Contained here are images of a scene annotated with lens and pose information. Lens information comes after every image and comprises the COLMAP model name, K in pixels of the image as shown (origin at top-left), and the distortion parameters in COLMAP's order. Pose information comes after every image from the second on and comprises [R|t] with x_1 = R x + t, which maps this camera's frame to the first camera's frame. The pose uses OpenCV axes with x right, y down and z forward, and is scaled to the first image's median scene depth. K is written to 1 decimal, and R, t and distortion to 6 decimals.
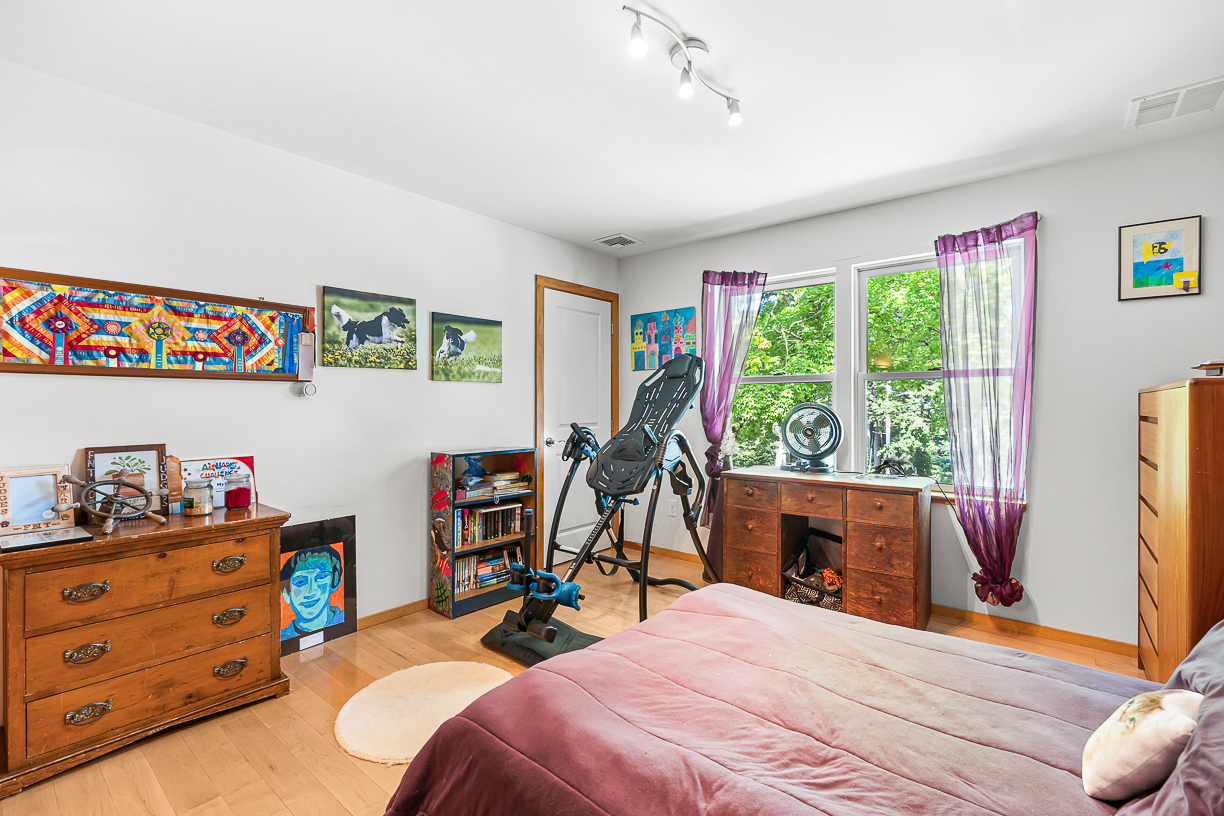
lens RADIAL K [[540.8, 0, 614.9], [0, 540.8, 405.2], [0, 0, 1]] dist [-0.003383, 0.000007]
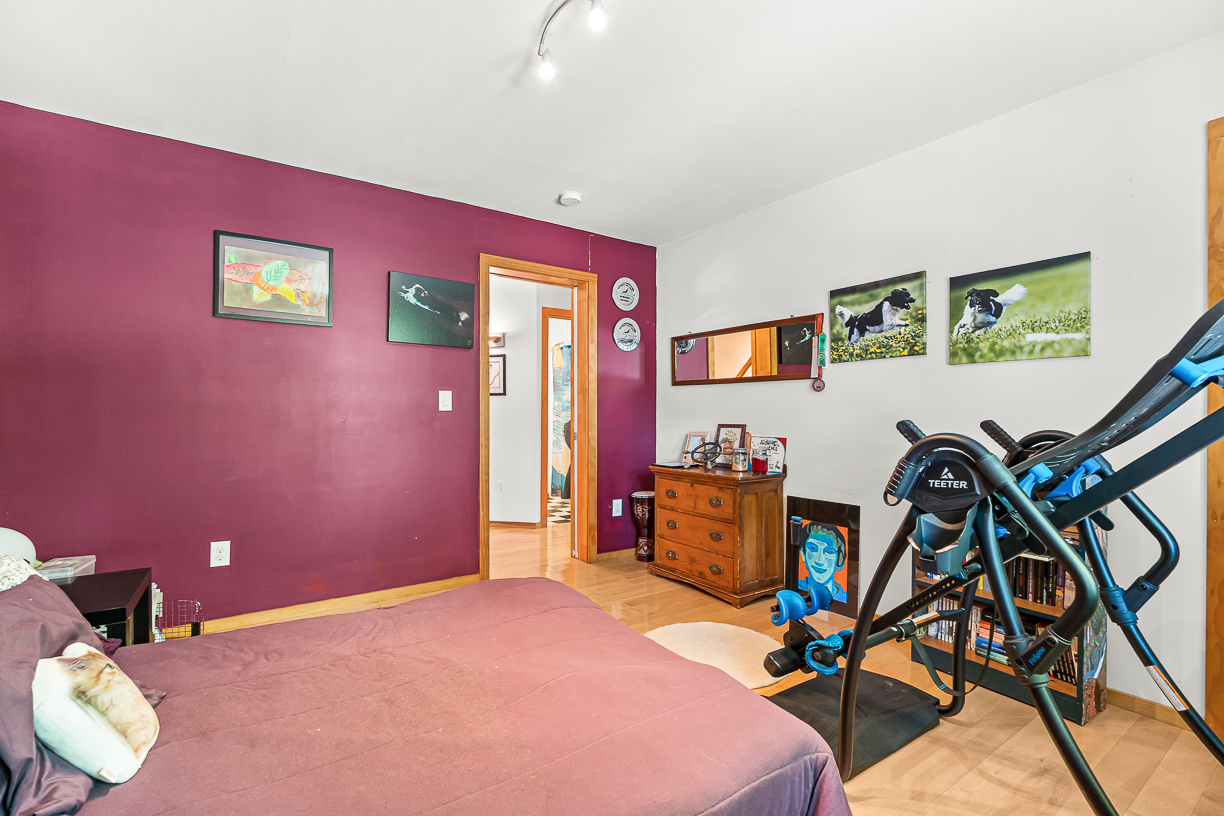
lens RADIAL K [[540.8, 0, 614.9], [0, 540.8, 405.2], [0, 0, 1]] dist [-0.003383, 0.000007]
pose [[-0.274062, 0.001818, -0.961710, 0.602706], [0.007560, 0.999971, -0.000264, 0.010140], [0.961682, -0.007343, -0.274068, 0.811492]]
